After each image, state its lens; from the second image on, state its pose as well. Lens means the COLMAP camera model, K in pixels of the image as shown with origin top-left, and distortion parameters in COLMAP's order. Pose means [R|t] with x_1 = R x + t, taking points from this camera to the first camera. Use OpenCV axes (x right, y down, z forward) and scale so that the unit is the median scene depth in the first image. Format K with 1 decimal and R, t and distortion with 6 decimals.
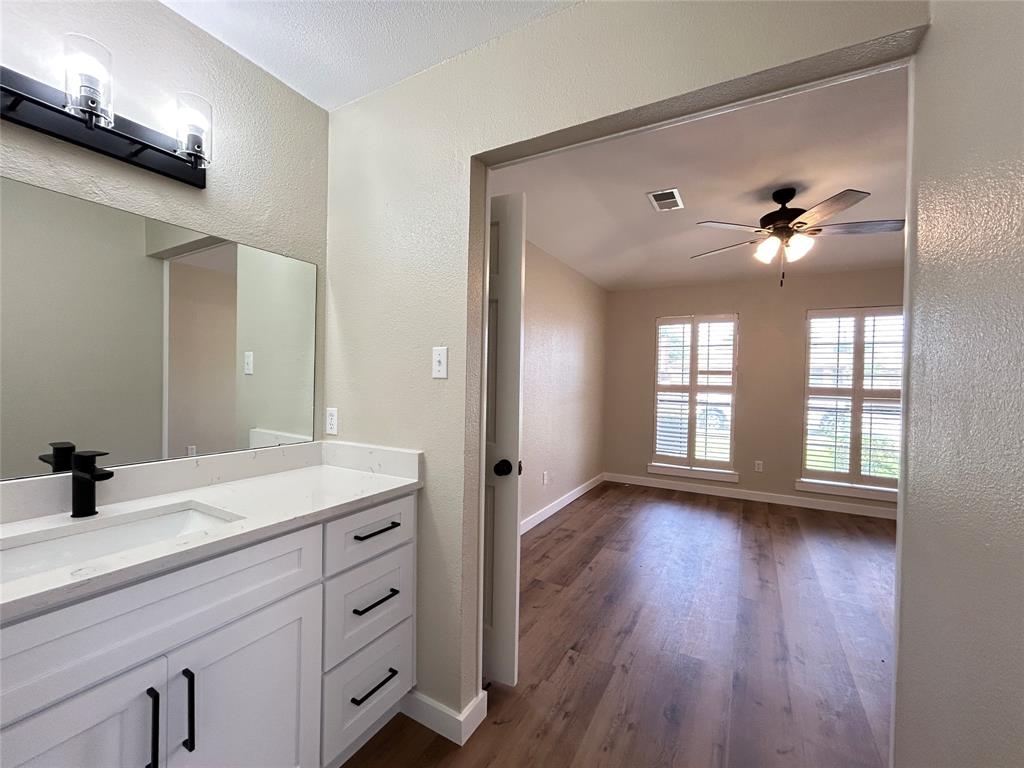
lens RADIAL K [[415.5, 0, 511.1], [0, 415.5, 382.7], [0, 0, 1]] dist [0.000638, 0.000081]
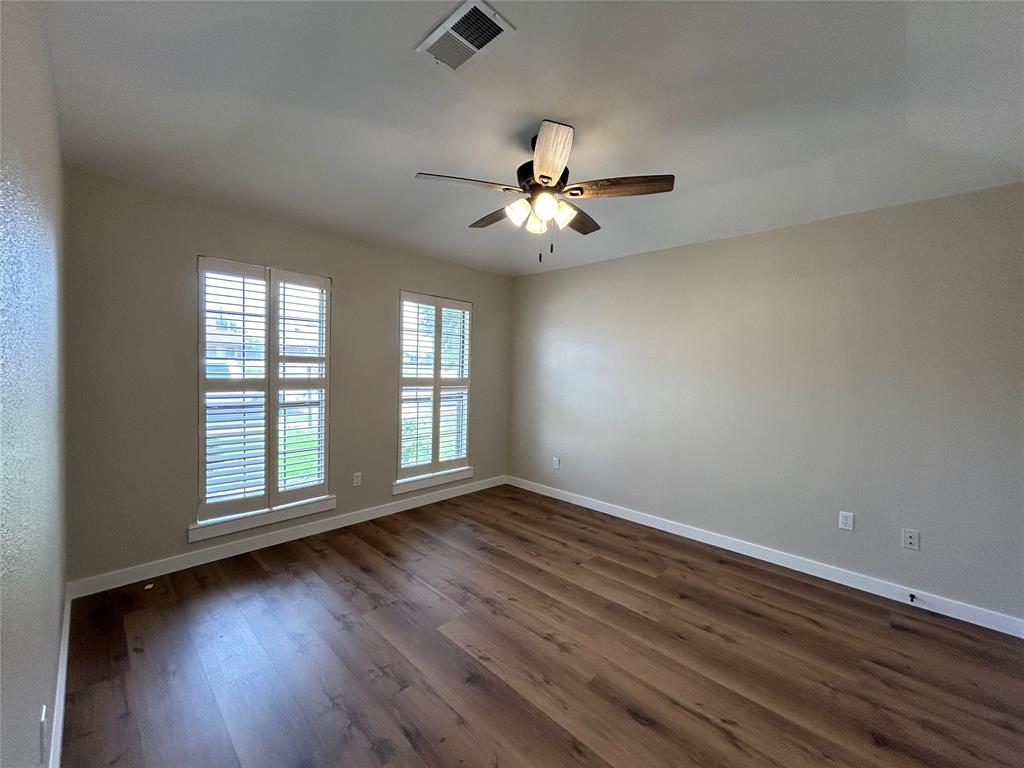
lens RADIAL K [[415.5, 0, 511.1], [0, 415.5, 382.7], [0, 0, 1]] dist [0.000638, 0.000081]
pose [[0.281098, -0.034565, 0.959056, -0.074251], [0.010465, 0.999402, 0.032951, -0.005213], [-0.959622, 0.000774, 0.281292, 0.524799]]
